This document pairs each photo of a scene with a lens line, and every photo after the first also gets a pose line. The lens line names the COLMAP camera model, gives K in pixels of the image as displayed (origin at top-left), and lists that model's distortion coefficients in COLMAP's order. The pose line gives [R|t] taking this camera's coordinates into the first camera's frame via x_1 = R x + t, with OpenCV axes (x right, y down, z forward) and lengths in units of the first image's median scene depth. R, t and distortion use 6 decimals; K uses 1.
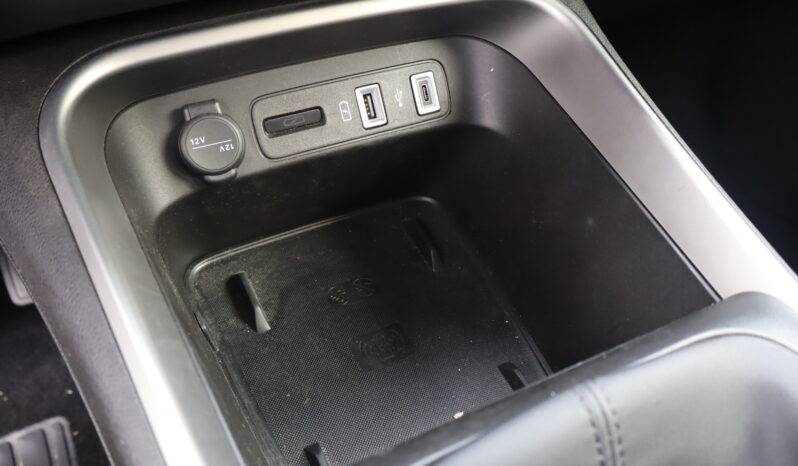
lens RADIAL K [[660.6, 0, 399.0], [0, 660.6, 233.0], [0, 0, 1]] dist [-0.010833, -0.010022]
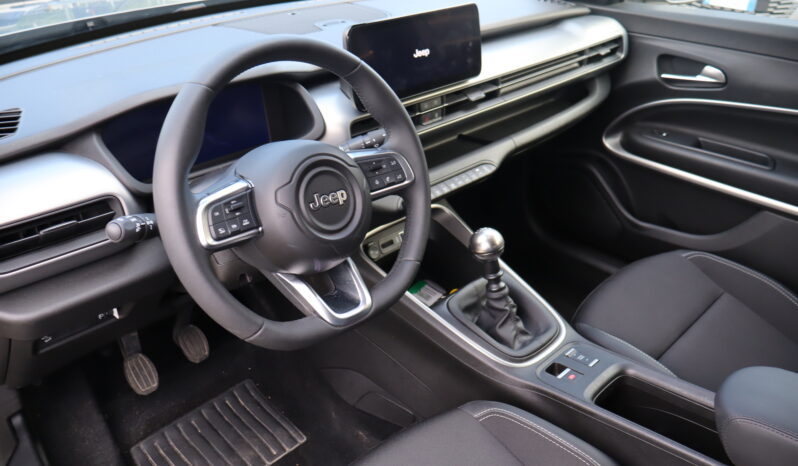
lens RADIAL K [[660.6, 0, 399.0], [0, 660.6, 233.0], [0, 0, 1]] dist [-0.010833, -0.010022]
pose [[0.949207, -0.118145, 0.291631, -1.194566], [0.152879, 0.983247, -0.099261, 0.160829], [-0.275018, 0.138803, 0.951367, -2.680348]]
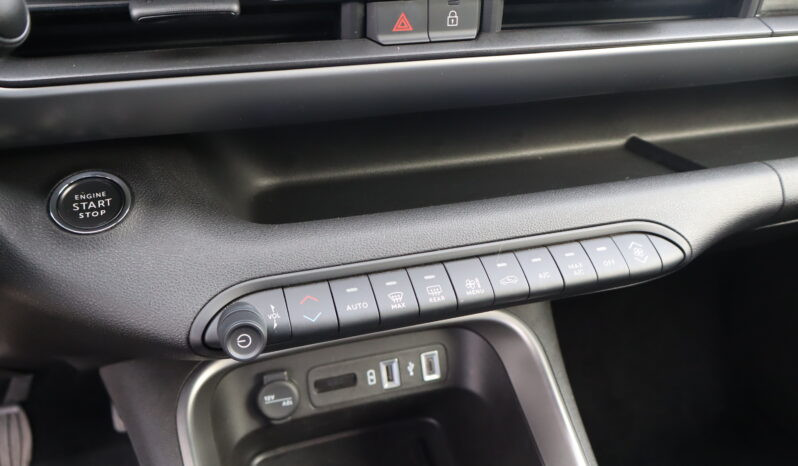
lens RADIAL K [[660.6, 0, 399.0], [0, 660.6, 233.0], [0, 0, 1]] dist [-0.010833, -0.010022]
pose [[0.988258, 0.109620, -0.106442, 0.097952], [-0.122363, 0.985000, -0.121667, -0.328300], [0.091508, 0.133263, 0.986847, -0.466294]]
